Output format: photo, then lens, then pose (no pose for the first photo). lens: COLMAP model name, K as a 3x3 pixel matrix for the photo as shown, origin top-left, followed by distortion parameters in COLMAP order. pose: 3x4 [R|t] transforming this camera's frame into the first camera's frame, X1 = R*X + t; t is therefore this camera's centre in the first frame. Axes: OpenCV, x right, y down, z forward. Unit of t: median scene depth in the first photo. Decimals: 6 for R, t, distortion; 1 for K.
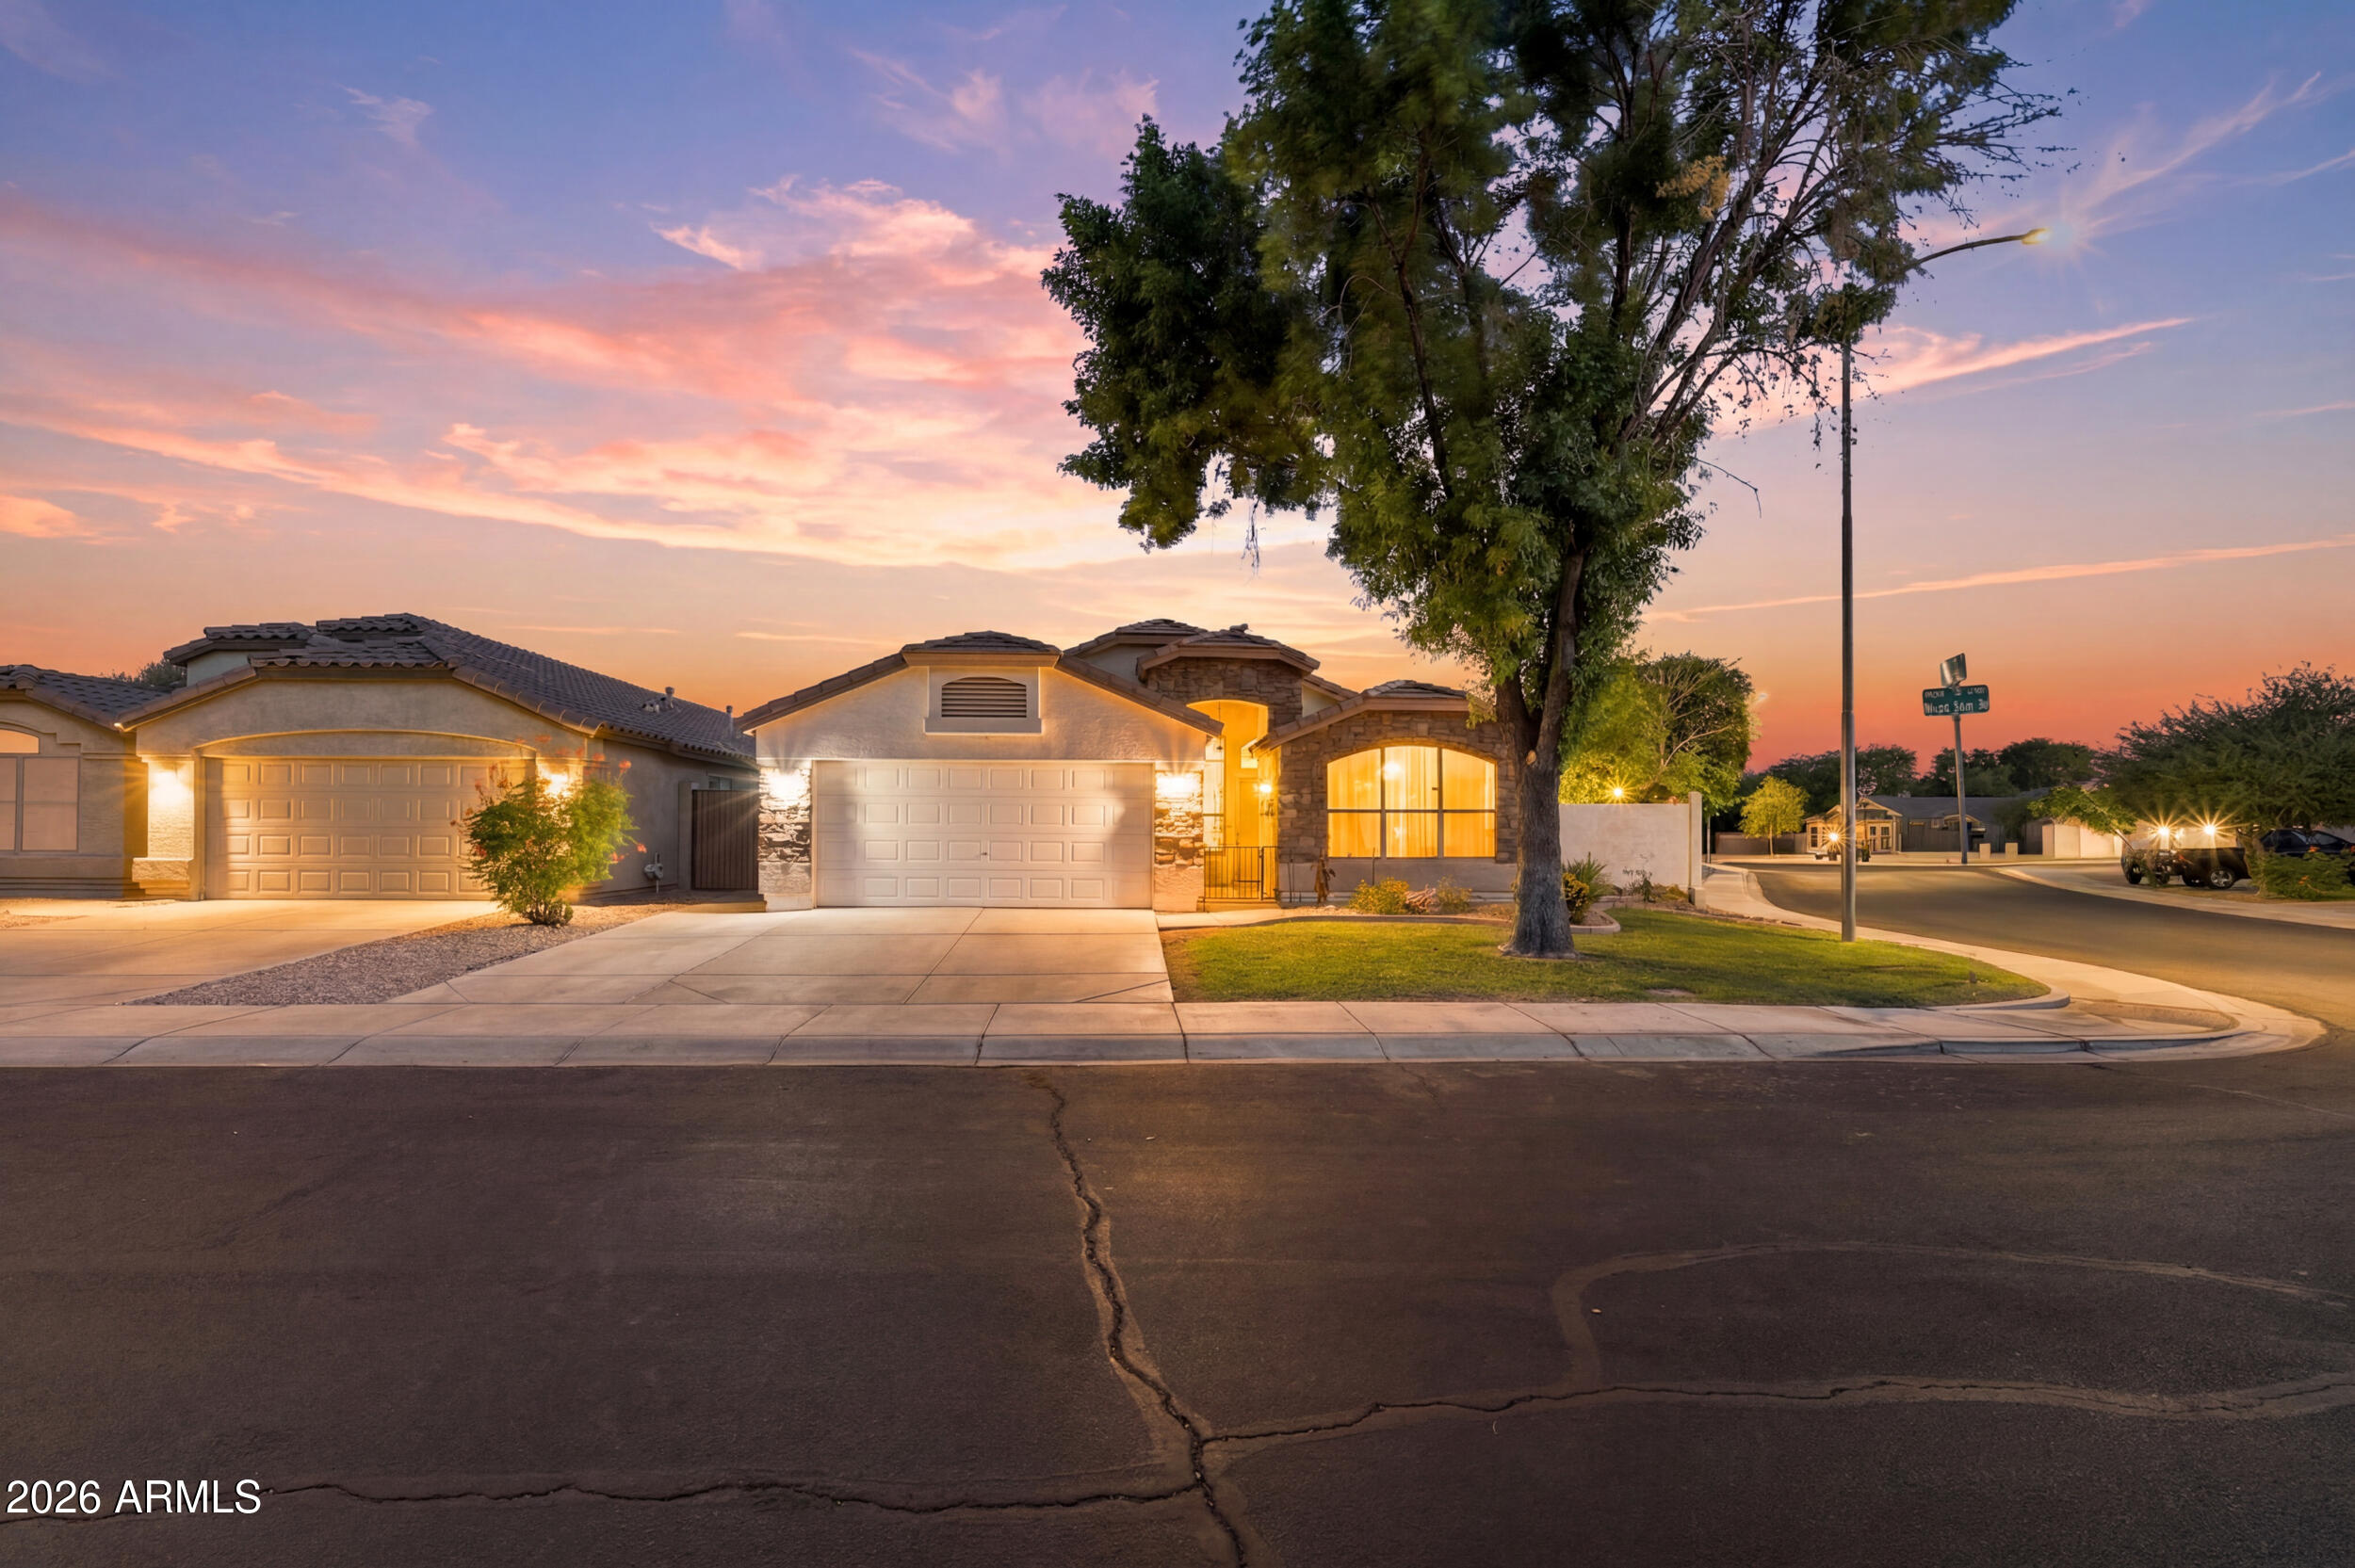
lens RADIAL K [[1037.6, 0, 1177.5], [0, 1037.6, 784.0], [0, 0, 1]] dist [0.002141, 0.000352]
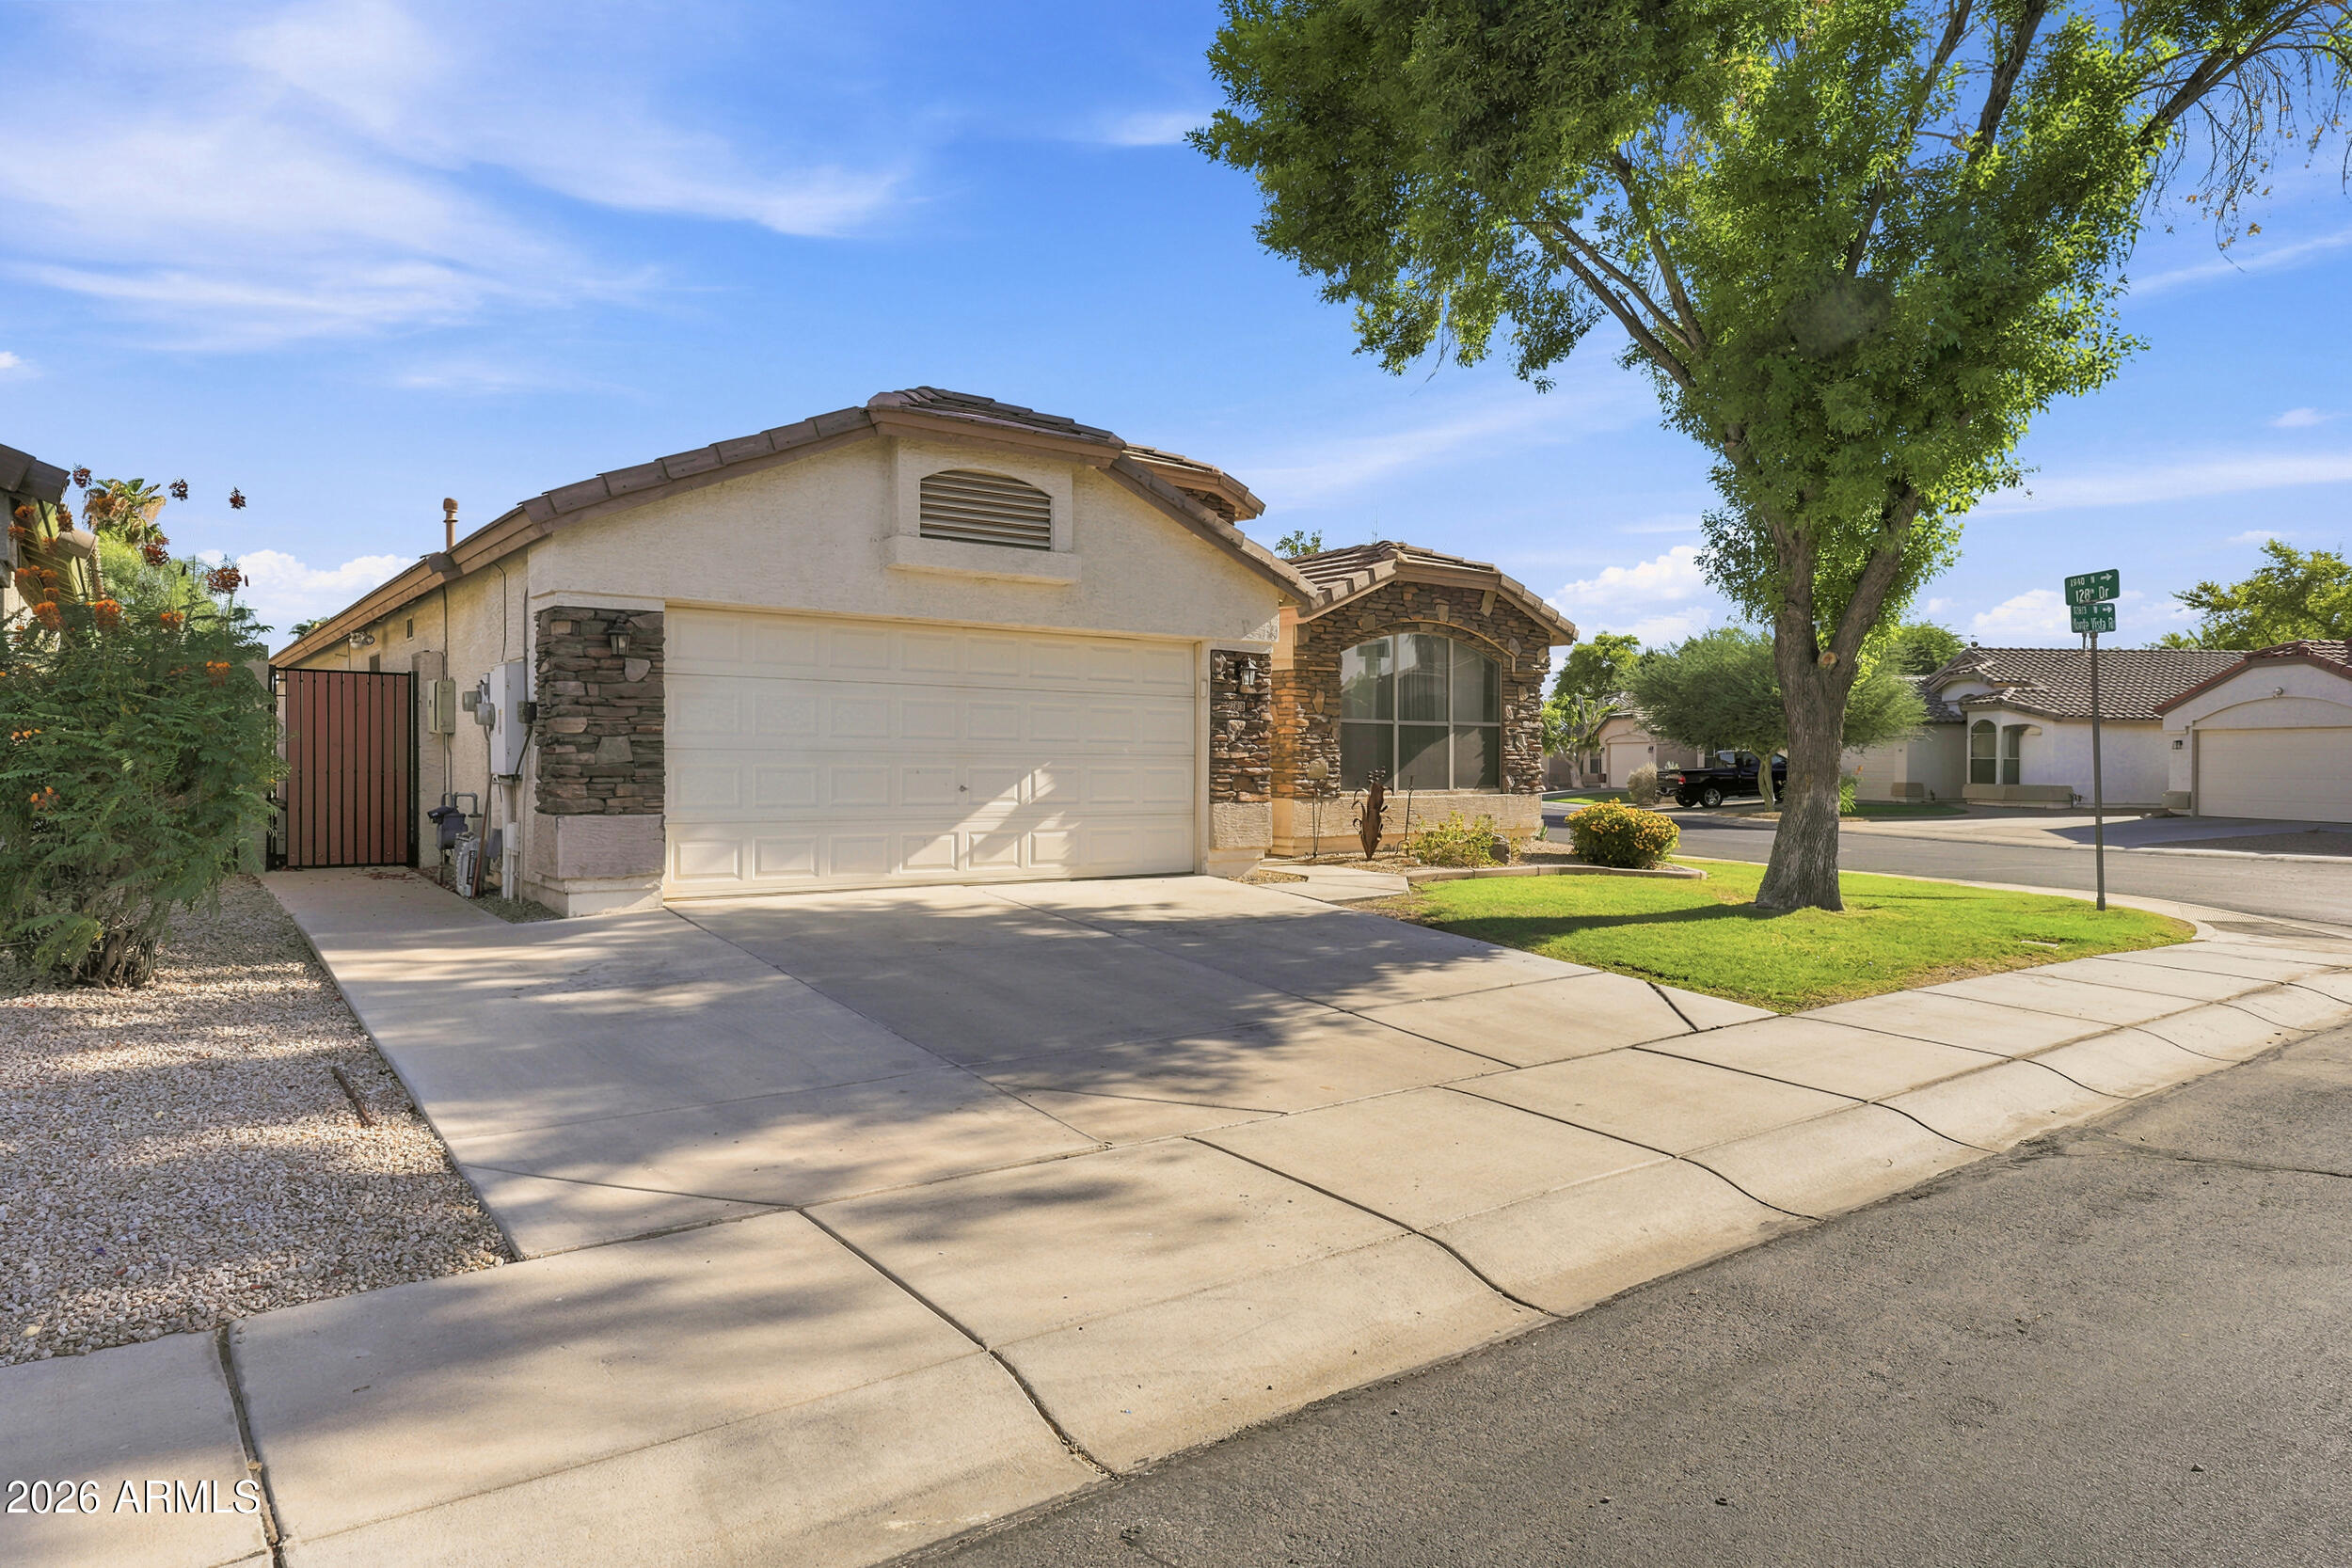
lens RADIAL K [[1369.3, 0, 1176.0], [0, 1369.3, 784.0], [0, 0, 1]] dist [0.002800, 0.000342]
pose [[0.834252, -0.009882, 0.551295, -0.509770], [-0.028729, 0.997702, 0.061358, 0.016096], [-0.550635, -0.067026, 0.832051, 0.324272]]
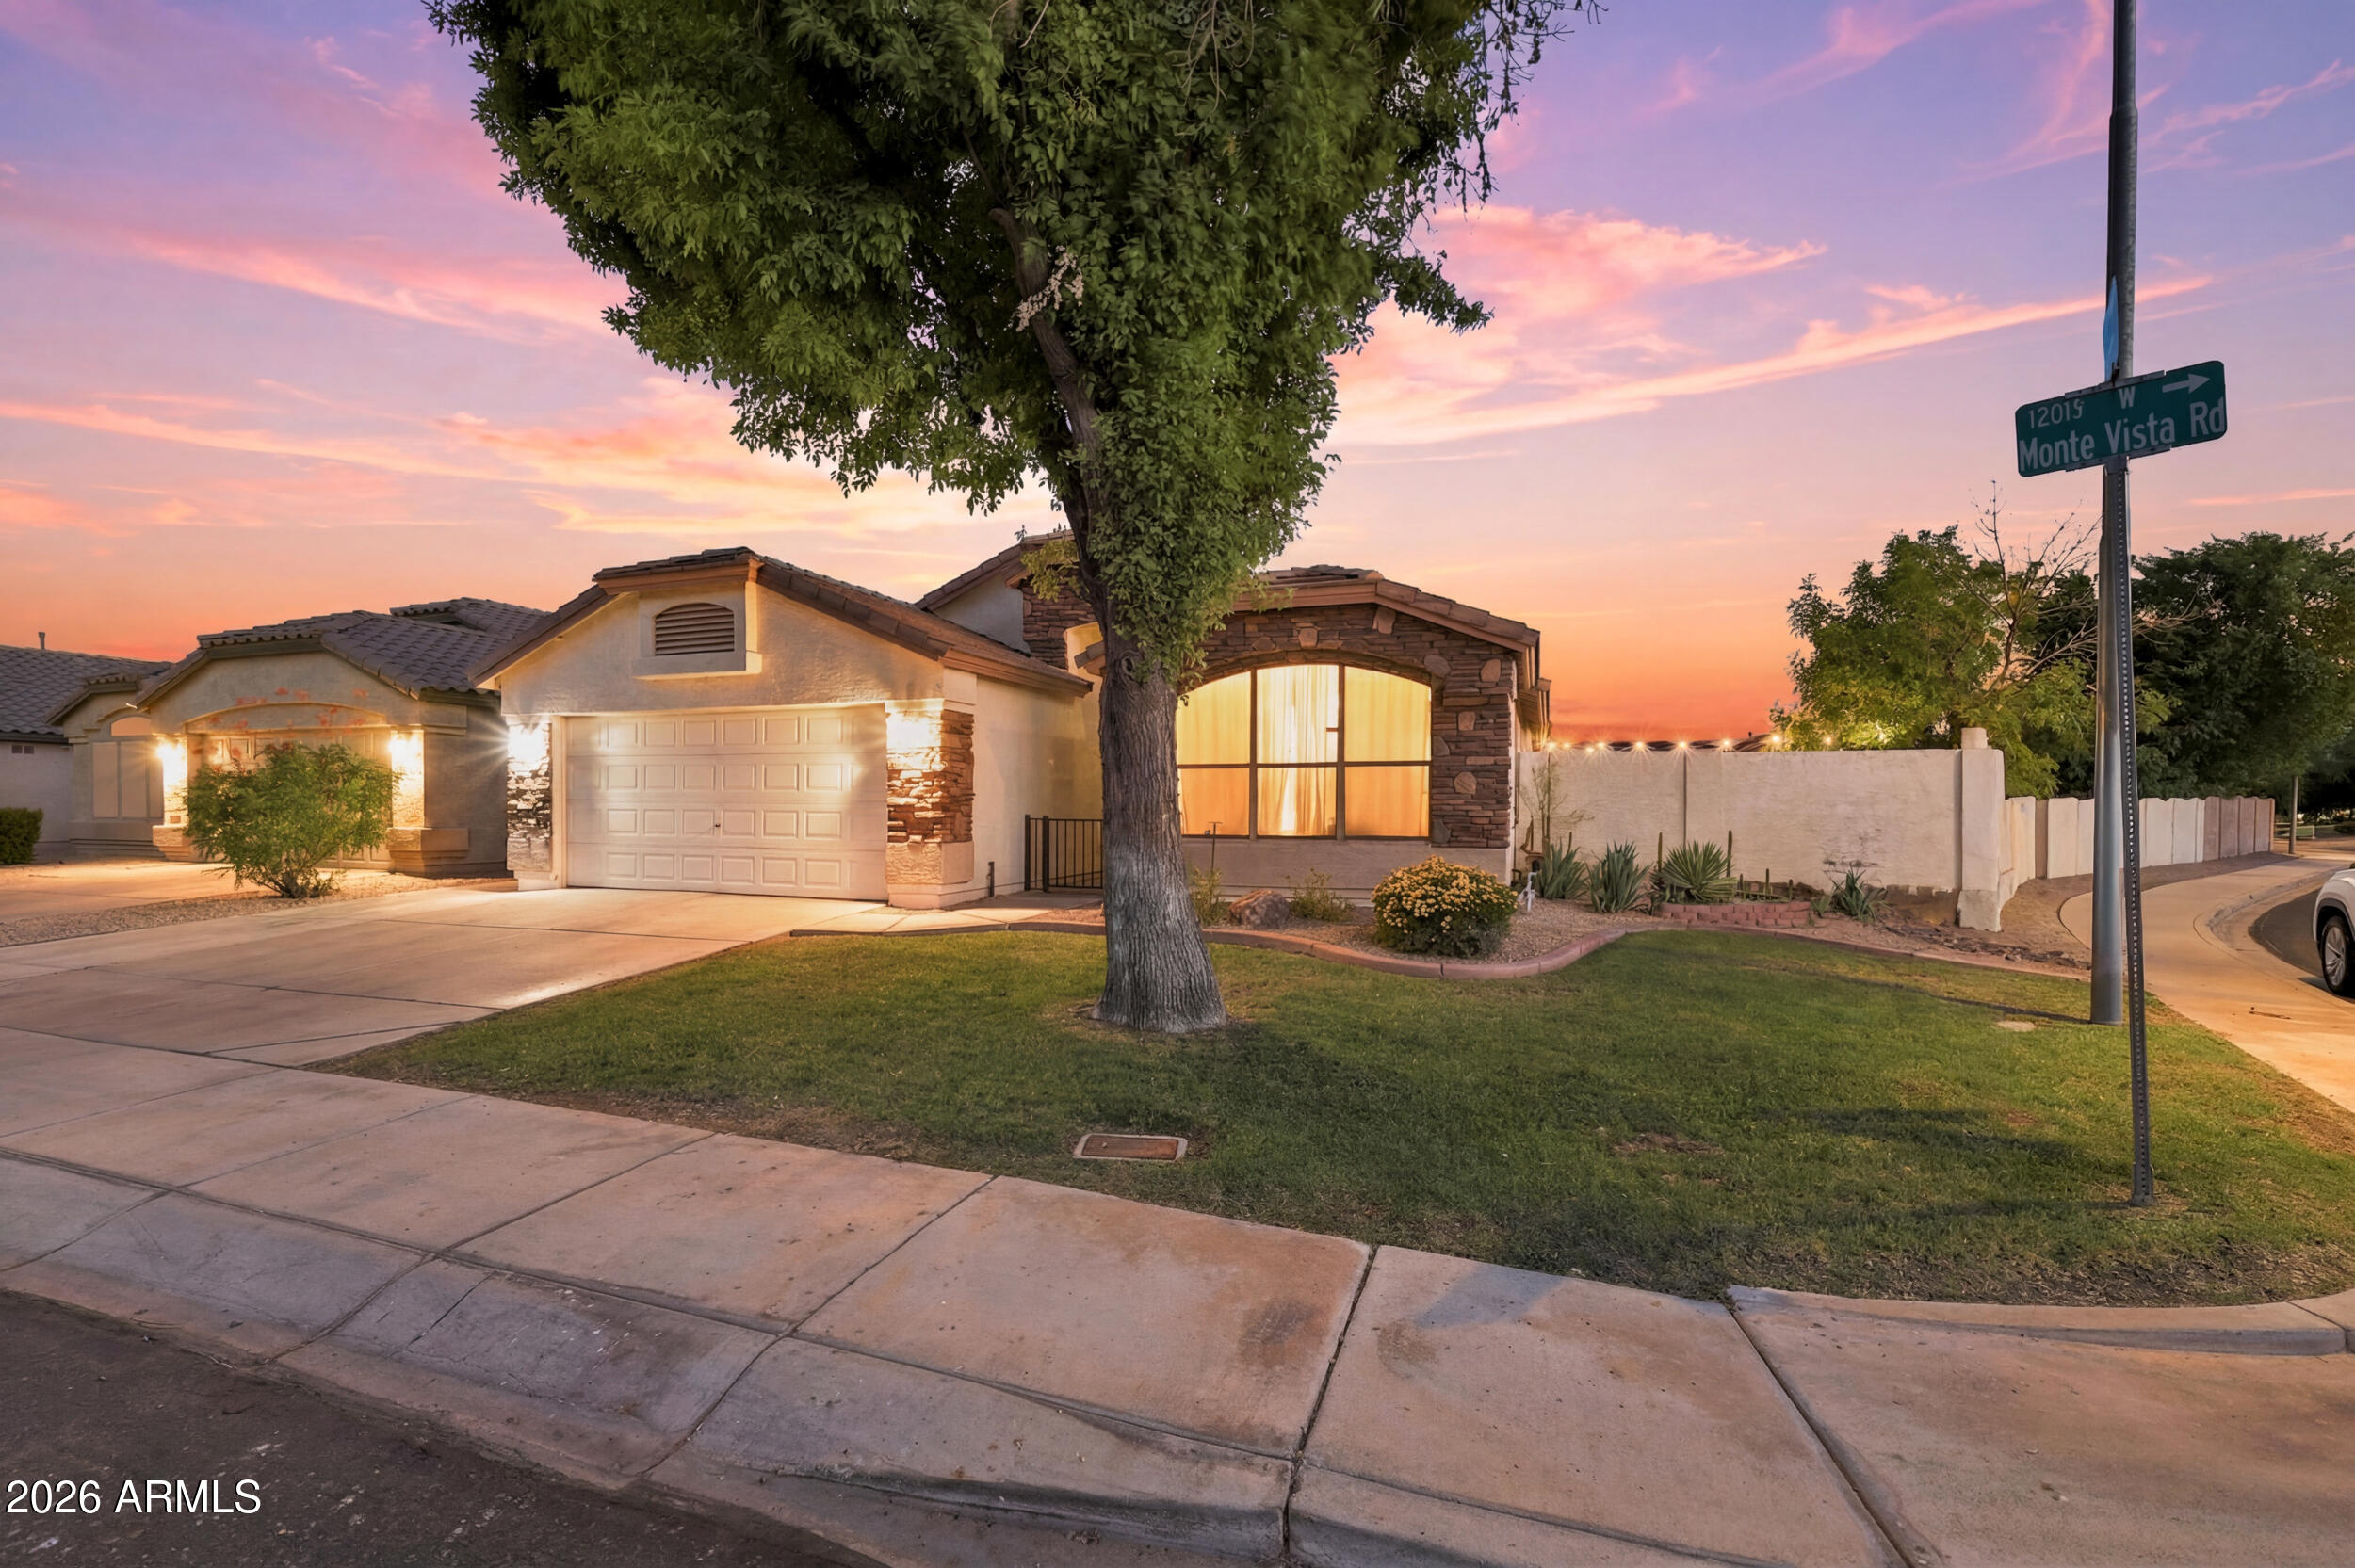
lens RADIAL K [[1037.6, 0, 1177.5], [0, 1037.6, 784.0], [0, 0, 1]] dist [0.002141, 0.000352]
pose [[0.917405, -0.009978, -0.397830, 0.464210], [0.020534, 0.999541, 0.022282, 0.024822], [0.397425, -0.028610, 0.917189, 0.417699]]
